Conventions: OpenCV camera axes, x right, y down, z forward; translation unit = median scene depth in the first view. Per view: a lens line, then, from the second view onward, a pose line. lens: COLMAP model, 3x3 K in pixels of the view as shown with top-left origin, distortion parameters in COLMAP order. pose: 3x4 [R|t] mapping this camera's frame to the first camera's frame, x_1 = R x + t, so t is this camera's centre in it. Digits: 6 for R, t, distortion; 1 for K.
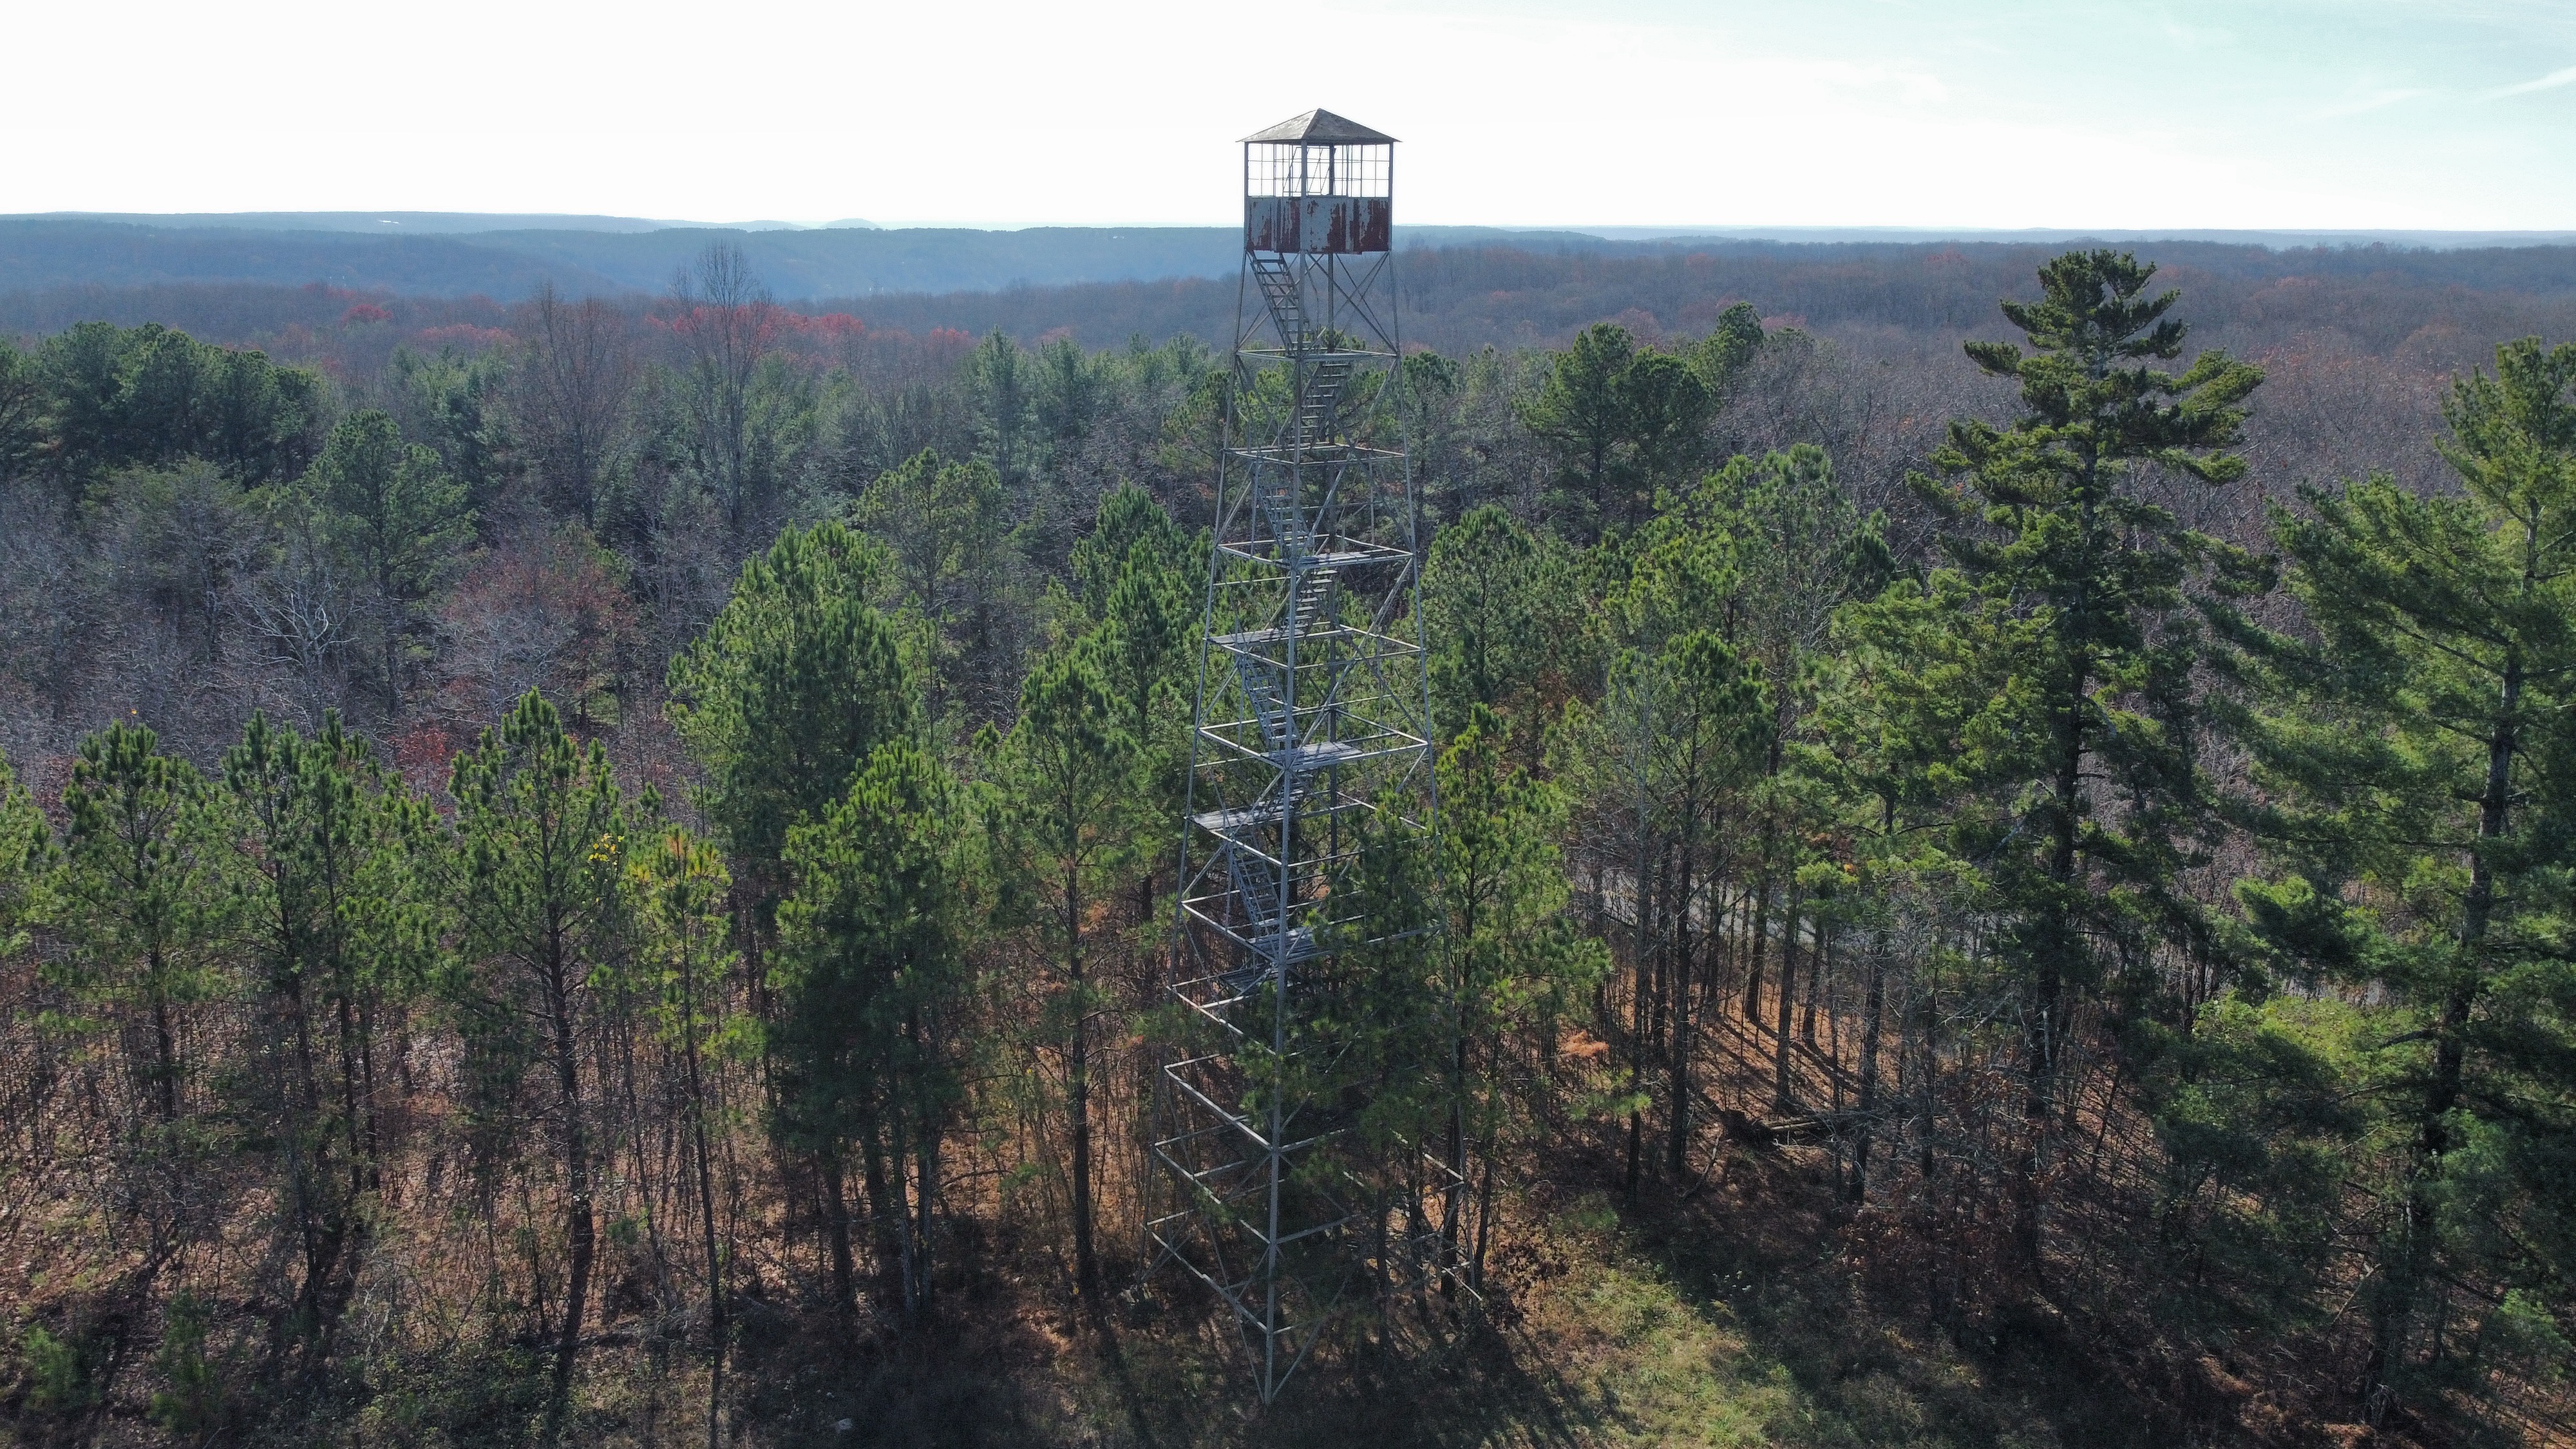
lens RADIAL K [[1846.6, 0, 1288.2], [0, 1846.6, 724.5], [0, 0, 1]] dist [-0.000948, -0.000336]
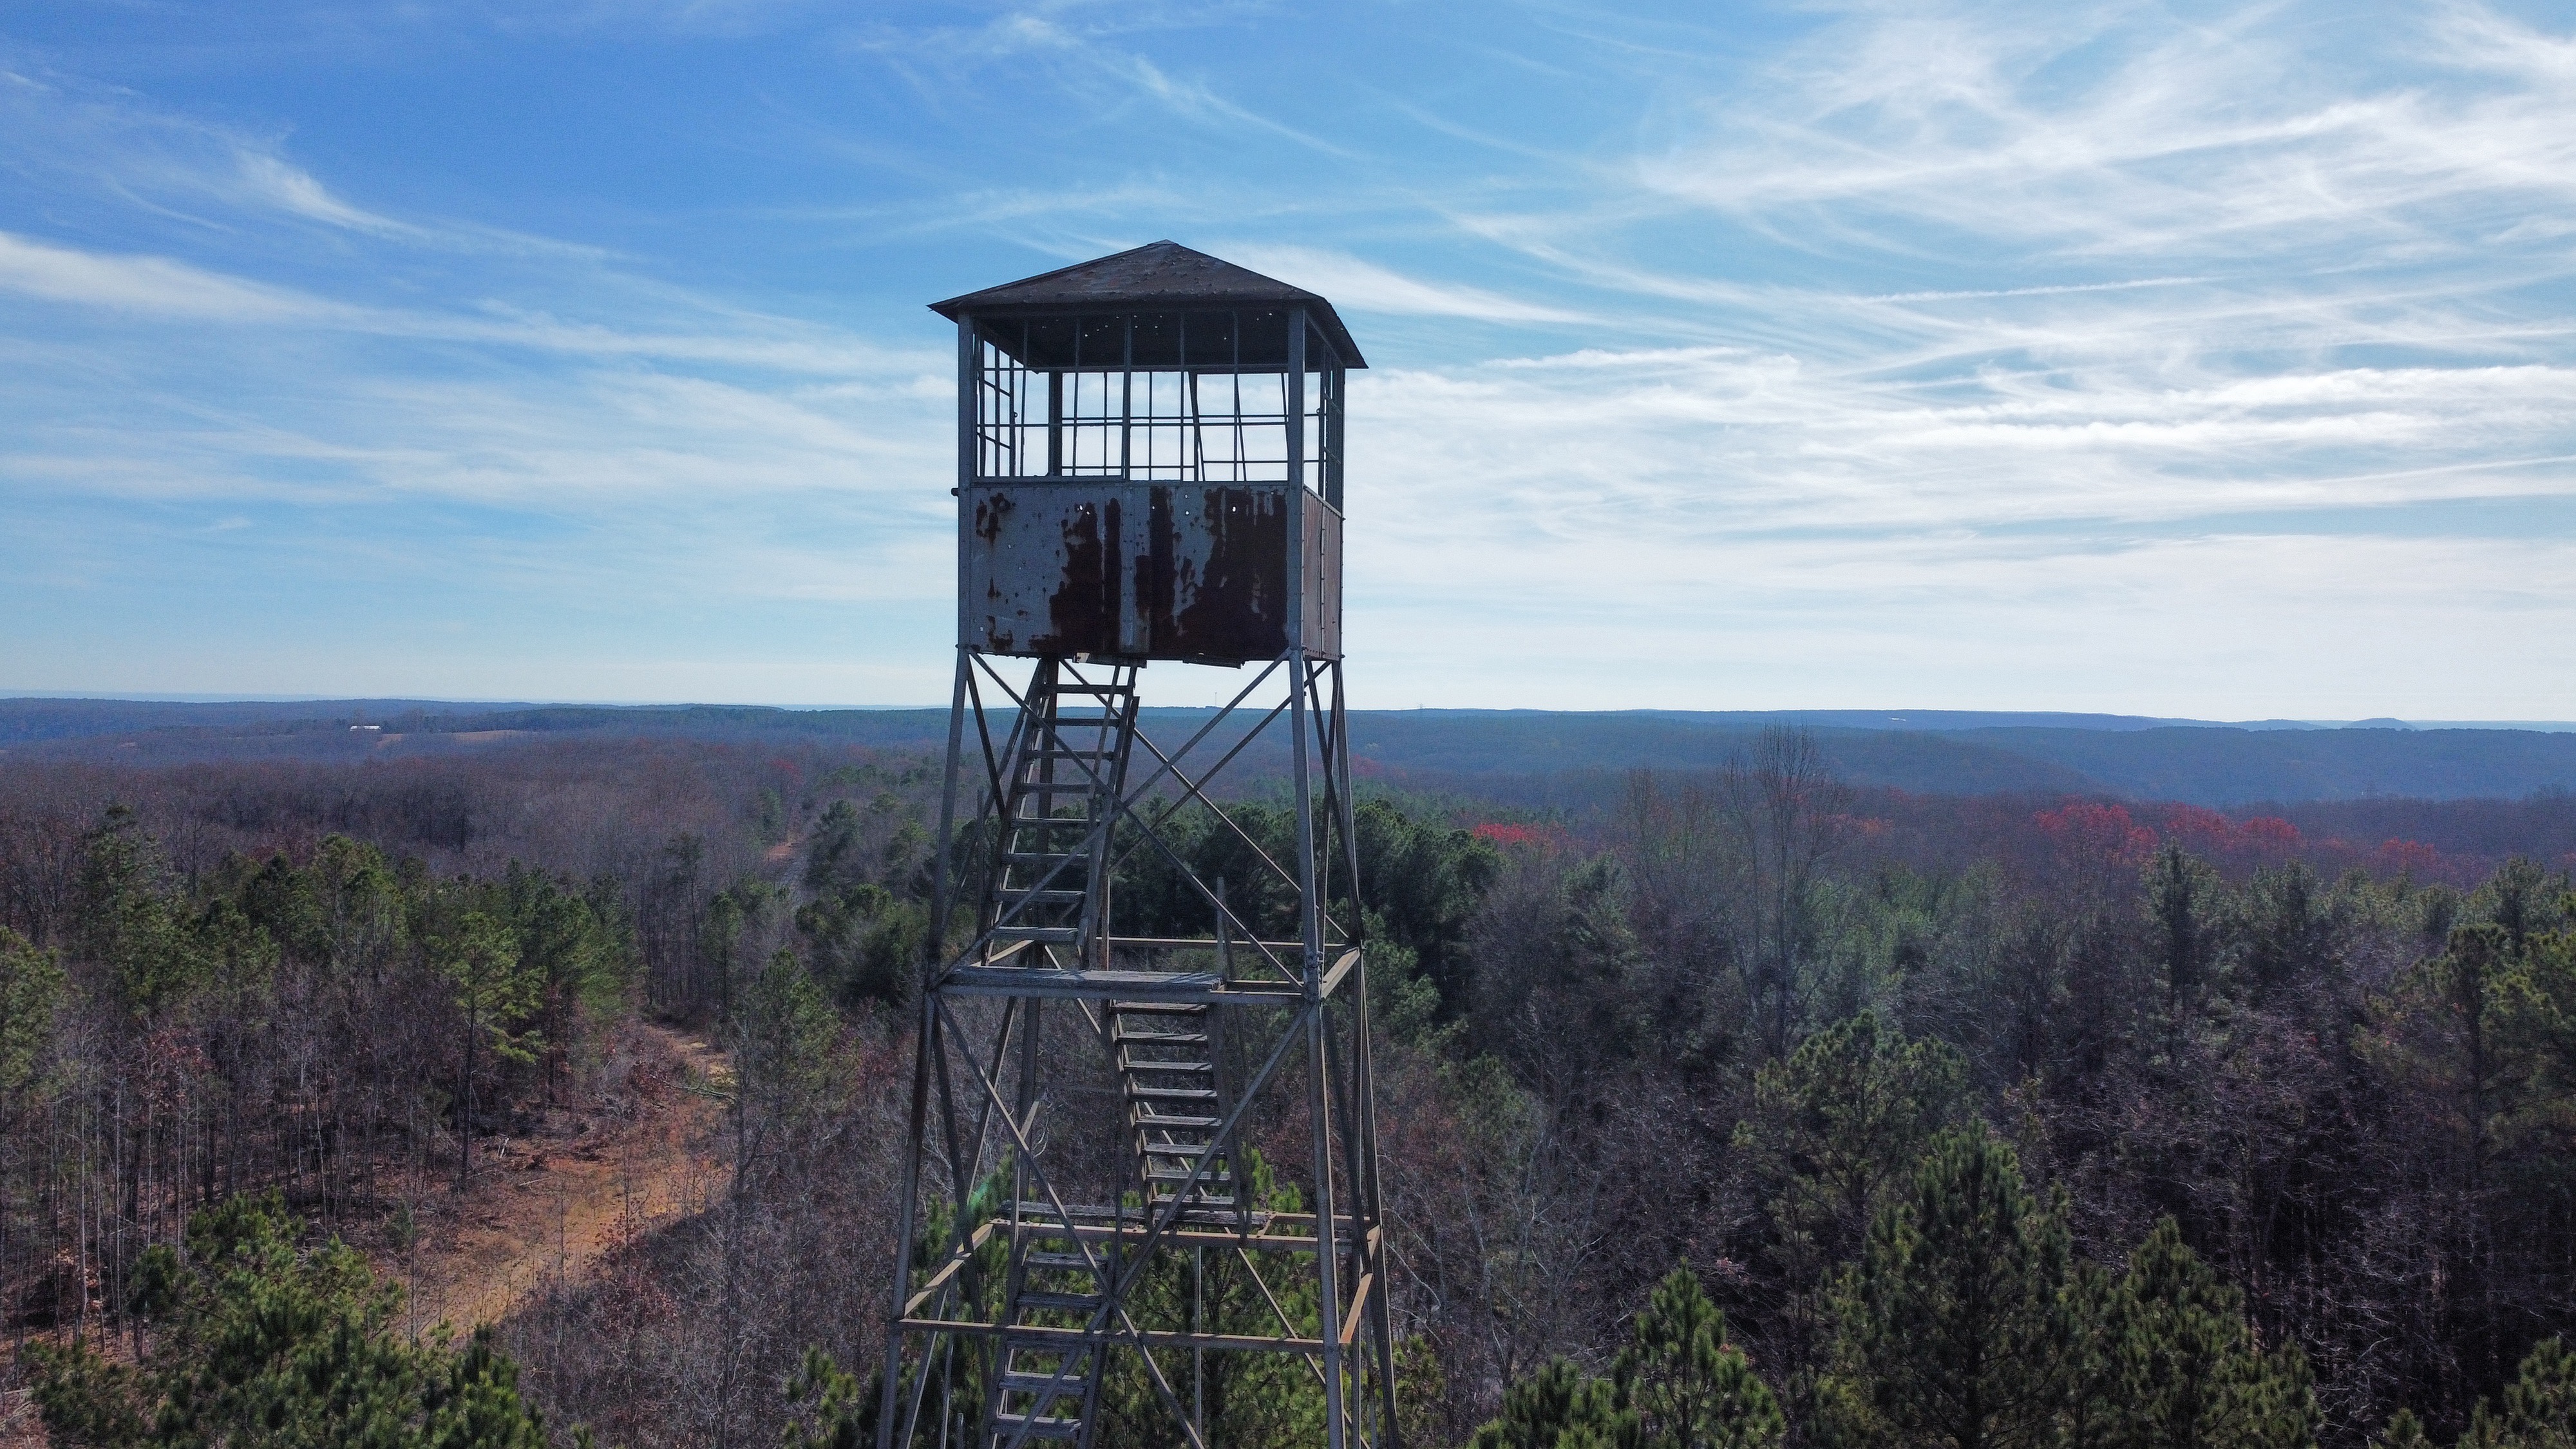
lens RADIAL K [[1846.6, 0, 1287.8], [0, 1846.6, 725.8], [0, 0, 1]] dist [-0.000948, -0.000336]
pose [[0.727431, 0.000429, -0.686181, 0.085178], [-0.179575, 0.965267, -0.189767, -0.059145], [0.662267, 0.261263, 0.702242, 0.250899]]
